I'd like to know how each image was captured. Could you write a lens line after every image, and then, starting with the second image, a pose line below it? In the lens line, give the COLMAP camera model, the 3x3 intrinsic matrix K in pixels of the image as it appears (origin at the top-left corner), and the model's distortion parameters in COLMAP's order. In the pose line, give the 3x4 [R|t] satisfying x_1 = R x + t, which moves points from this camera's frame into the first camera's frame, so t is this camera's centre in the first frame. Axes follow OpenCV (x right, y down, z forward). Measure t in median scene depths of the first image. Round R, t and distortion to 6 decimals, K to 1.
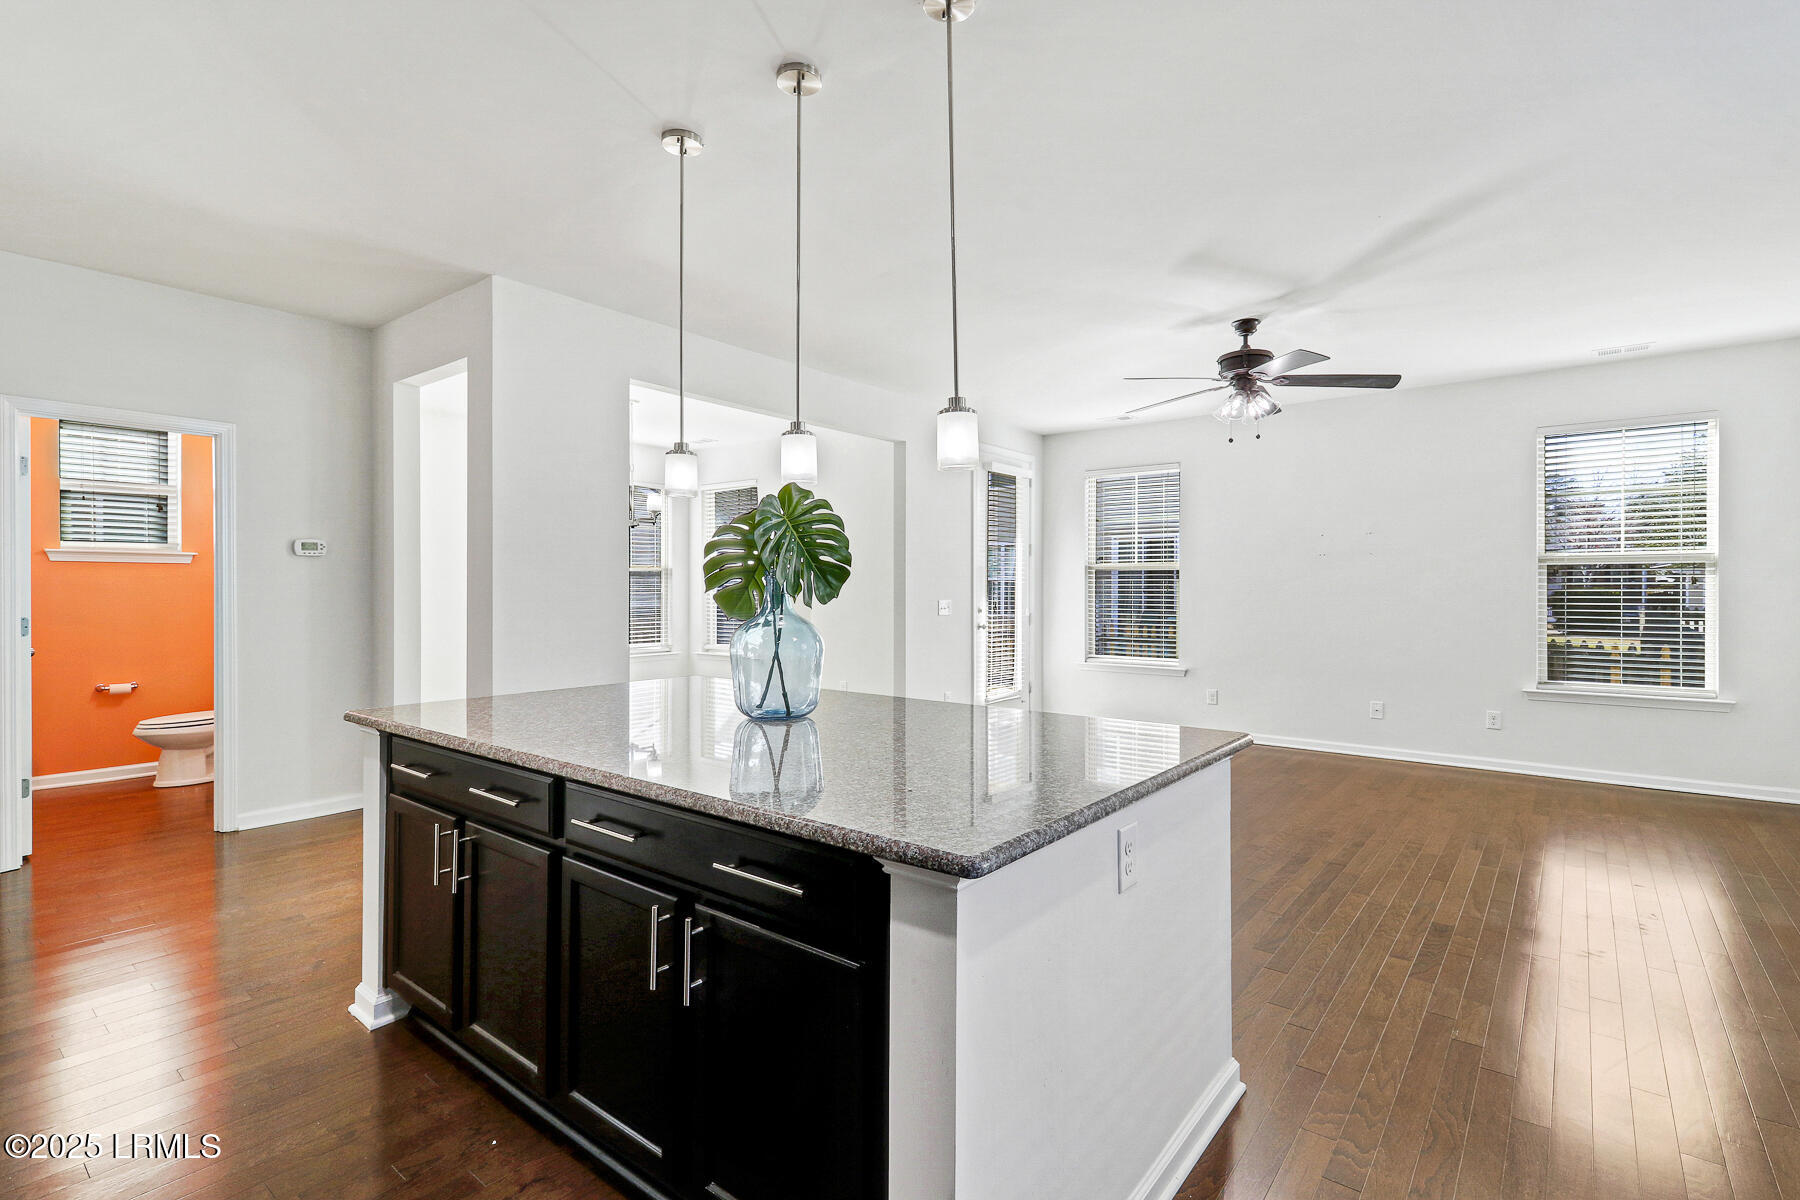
lens RADIAL K [[841.9, 0, 893.9], [0, 841.9, 592.6], [0, 0, 1]] dist [0.002580, 0.000163]
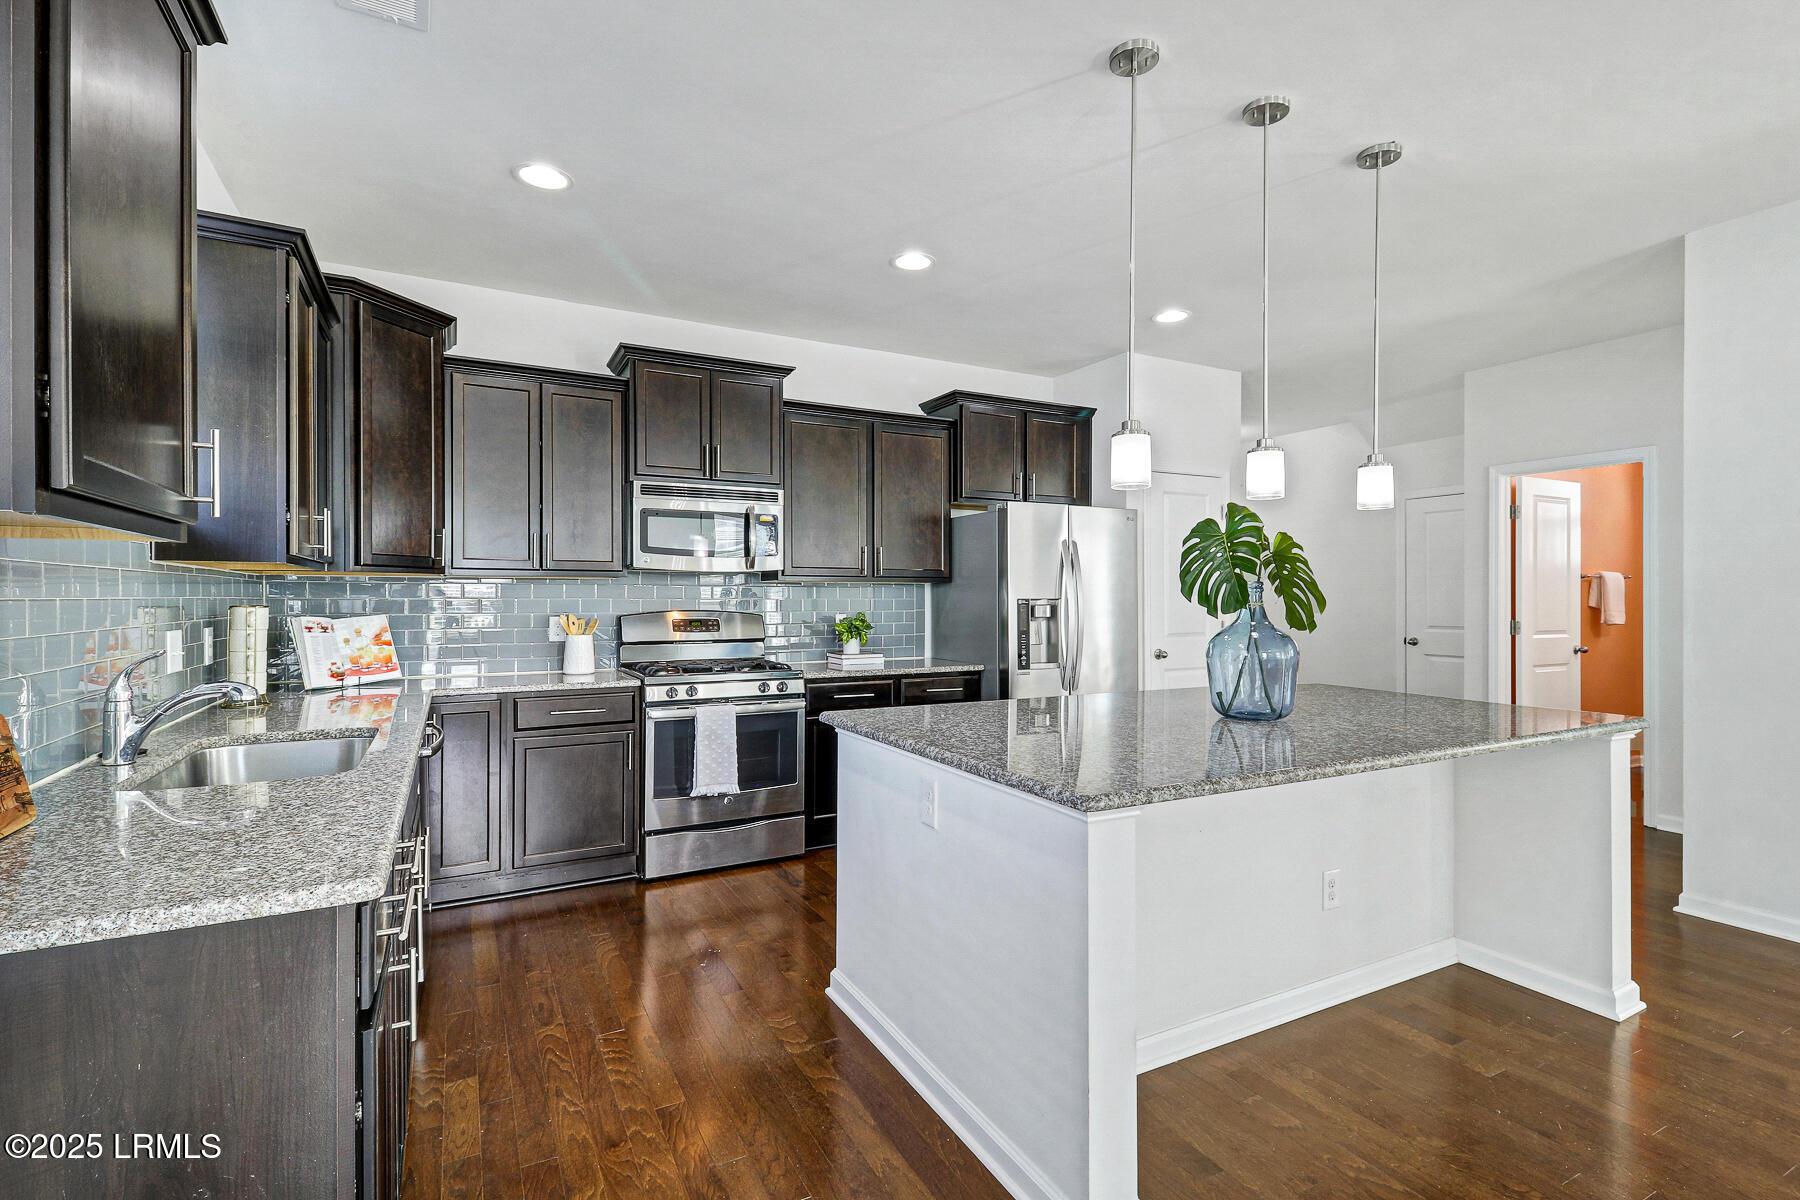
lens RADIAL K [[827.4, 0, 903.6], [0, 827.4, 596.3], [0, 0, 1]] dist [0.013954, -0.000210]
pose [[-0.391575, 0.000783, -0.920146, 0.431295], [-0.007480, 0.999964, 0.004034, -0.002670], [0.920116, 0.008463, -0.391555, 0.418810]]
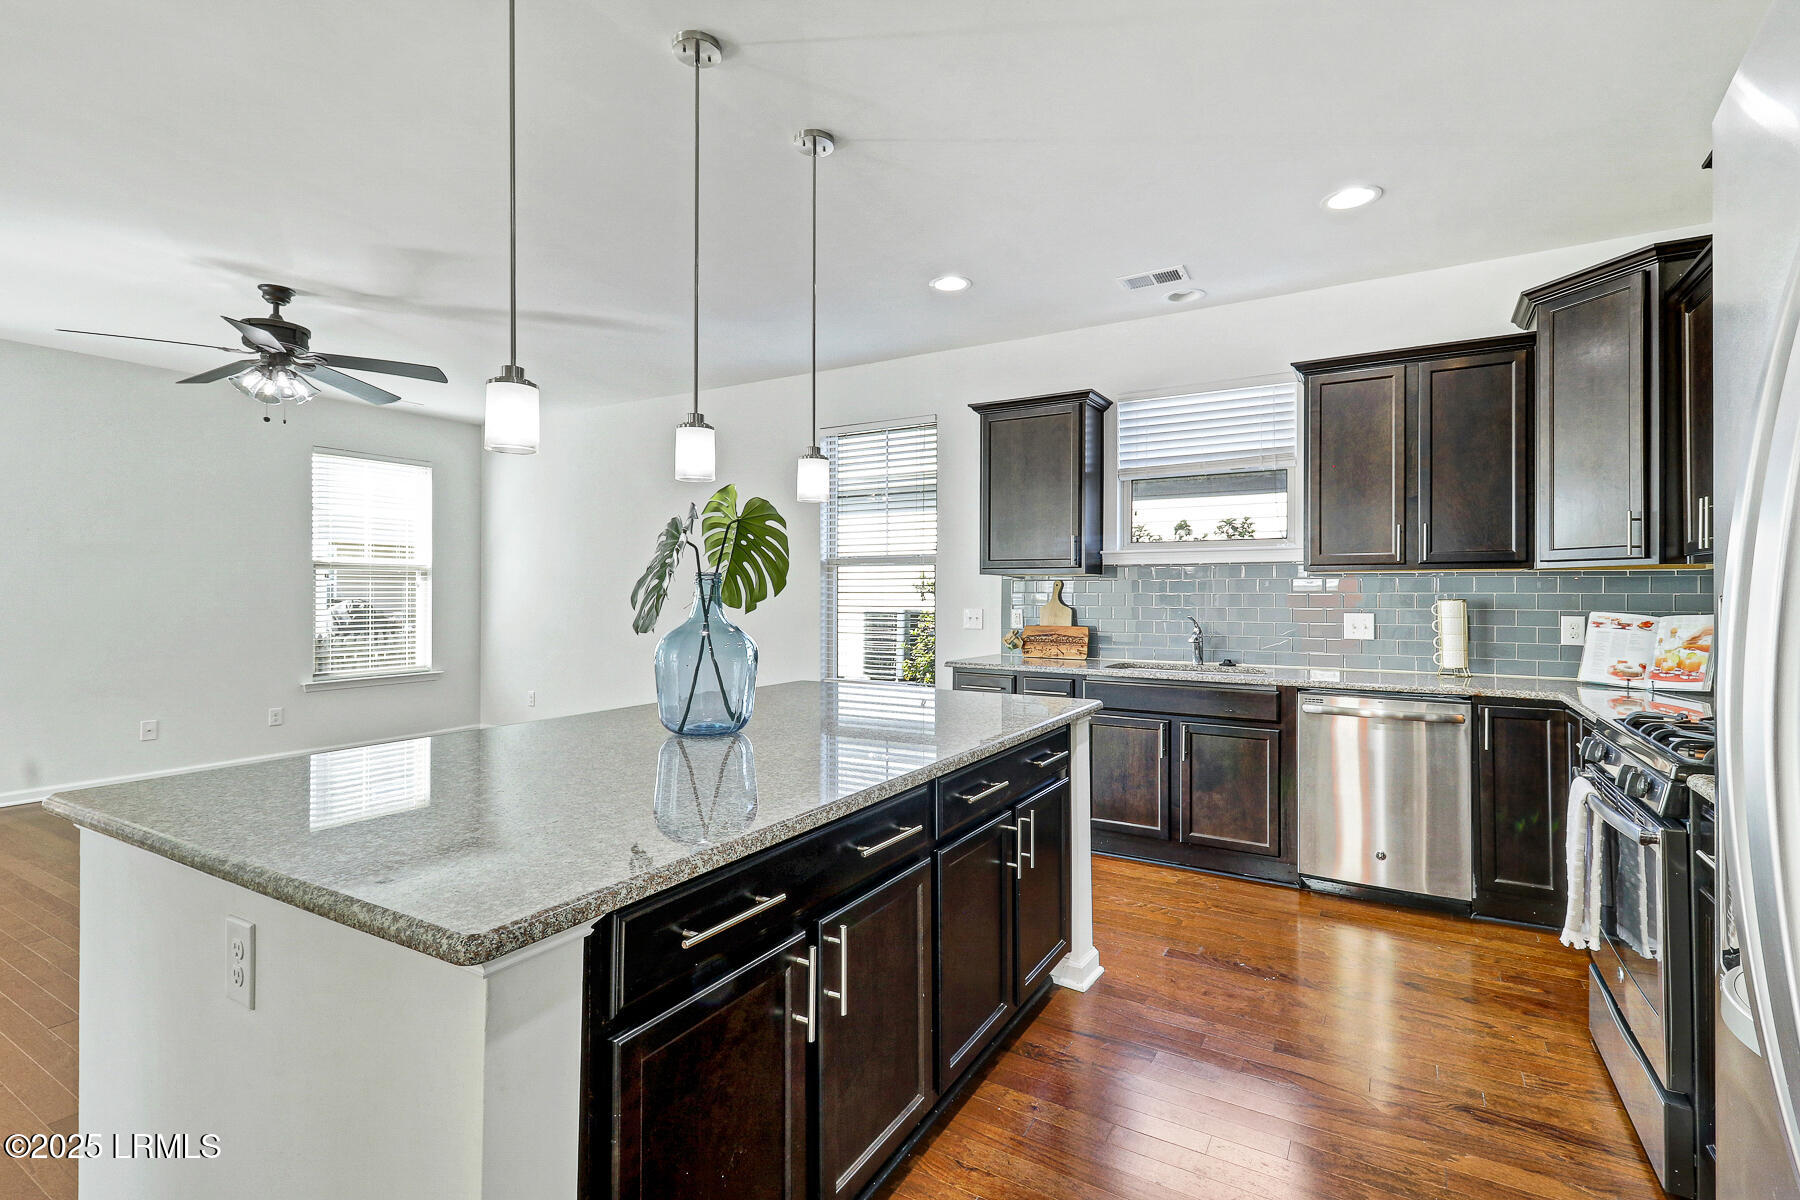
lens RADIAL K [[827.9, 0, 905.0], [0, 827.9, 584.2], [0, 0, 1]] dist [0.000691, -0.000350]
pose [[-0.149185, 0.007814, 0.988778, -0.436210], [0.006346, 0.999956, -0.006945, -0.001746], [-0.988789, 0.005239, -0.149228, 0.386386]]
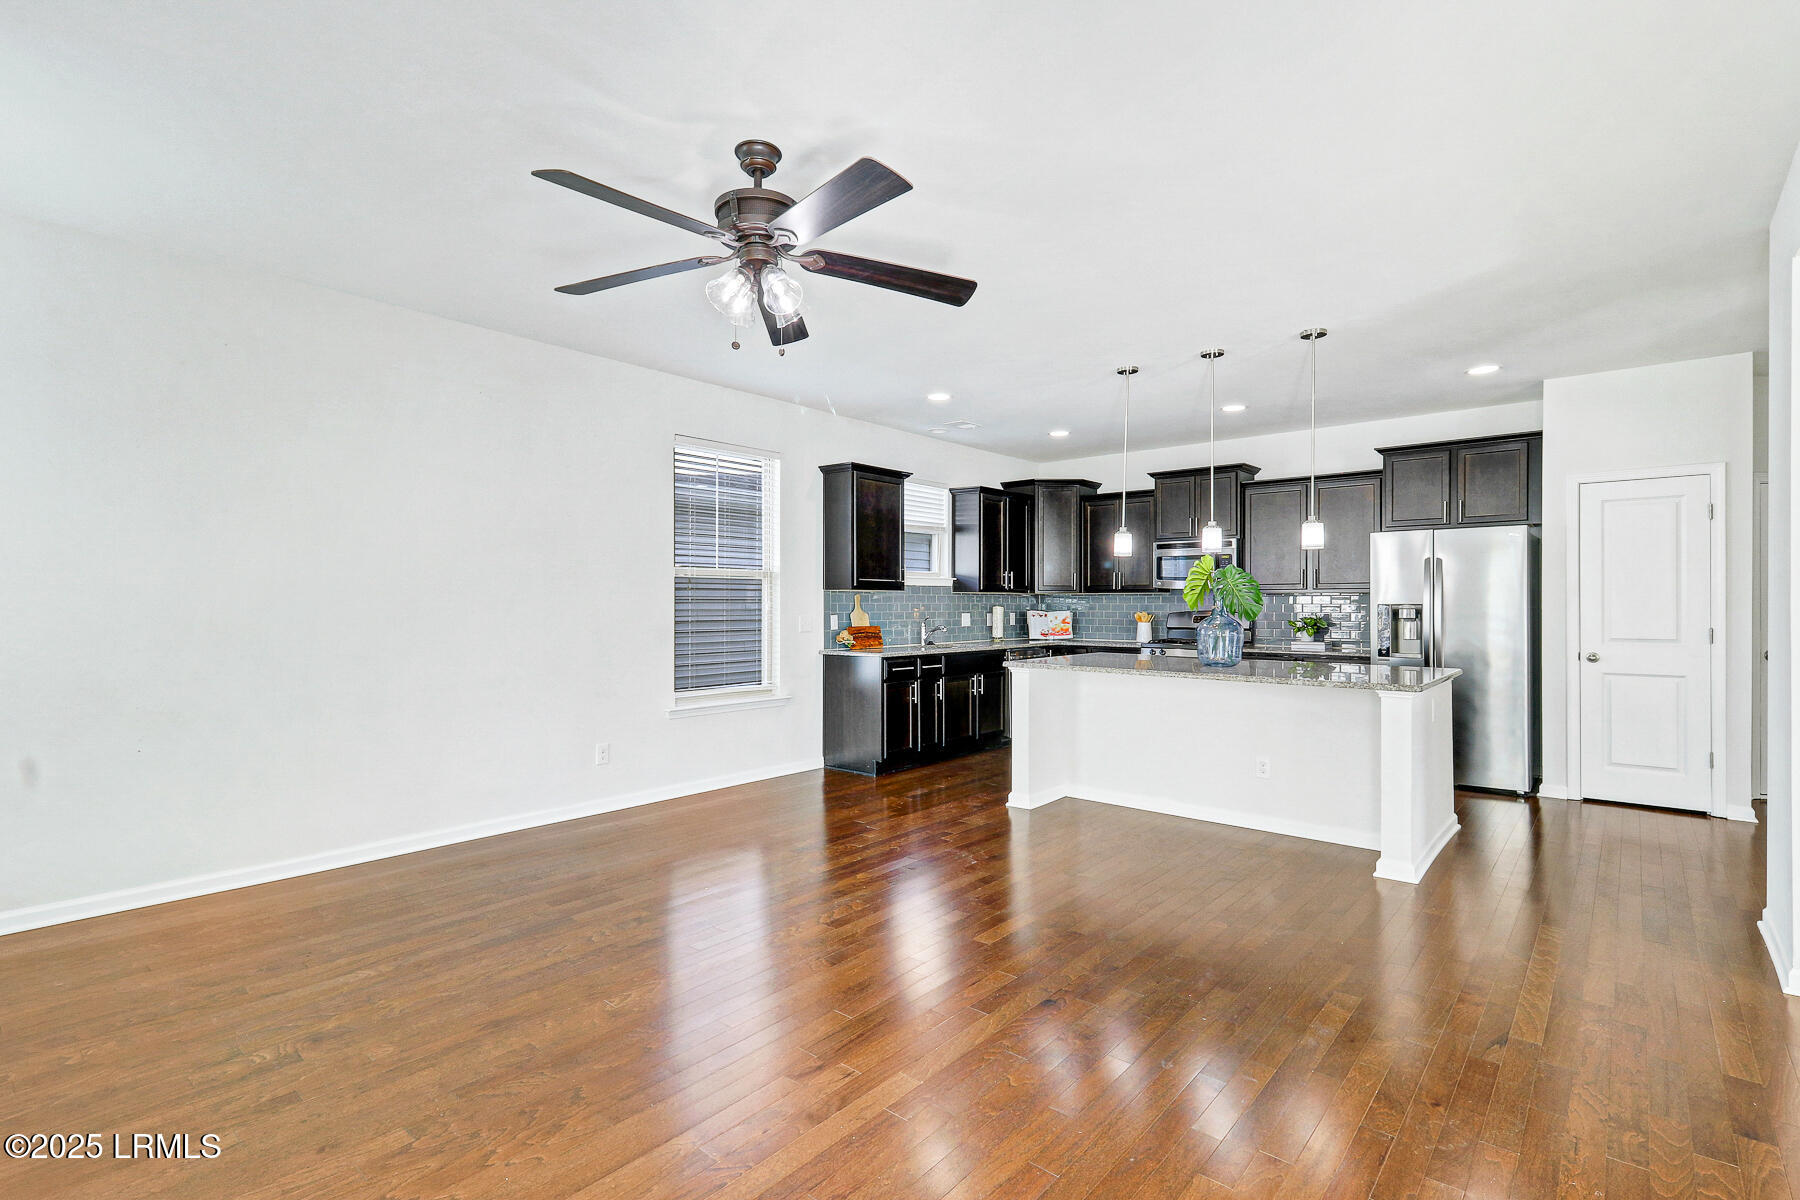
lens RADIAL K [[827.4, 0, 903.6], [0, 827.4, 596.3], [0, 0, 1]] dist [0.013954, -0.000210]
pose [[-0.999386, -0.000545, 0.035024, 0.241729], [-0.000617, 0.999998, -0.002037, -0.005192], [-0.035022, -0.002057, -0.999384, 1.275070]]
